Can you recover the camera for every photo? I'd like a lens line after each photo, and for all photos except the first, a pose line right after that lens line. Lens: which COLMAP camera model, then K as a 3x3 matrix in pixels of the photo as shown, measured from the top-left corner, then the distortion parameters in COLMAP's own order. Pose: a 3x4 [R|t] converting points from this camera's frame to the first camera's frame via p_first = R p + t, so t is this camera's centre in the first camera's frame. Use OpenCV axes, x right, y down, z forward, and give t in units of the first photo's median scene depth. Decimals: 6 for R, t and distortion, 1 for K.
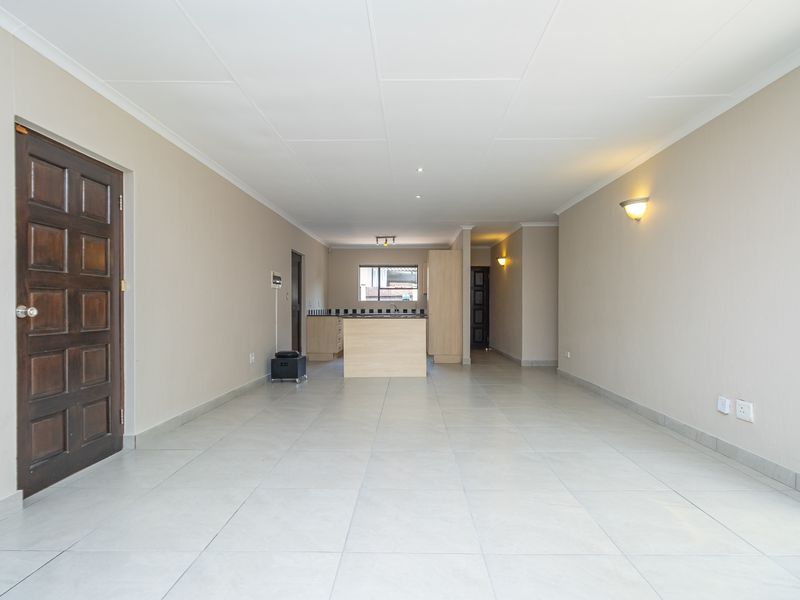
lens RADIAL K [[398.9, 0, 407.0], [0, 398.9, 311.9], [0, 0, 1]] dist [-0.000552, -0.000270]
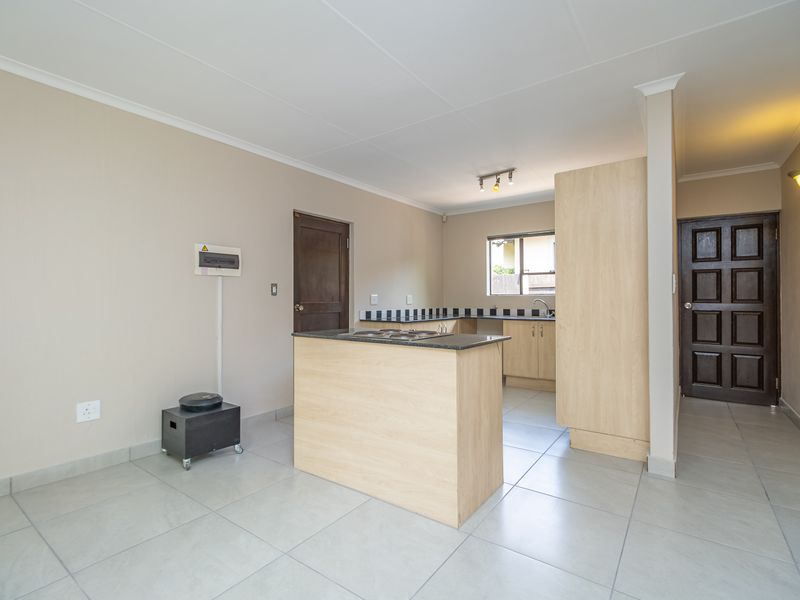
lens RADIAL K [[391.0, 0, 400.0], [0, 391.0, 300.0], [0, 0, 1]] dist [-0.001674, -0.000125]
pose [[0.813377, -0.001388, -0.581735, 0.207016], [-0.006451, 0.999914, -0.011405, -0.021937], [0.581701, 0.013030, 0.813299, 0.742307]]
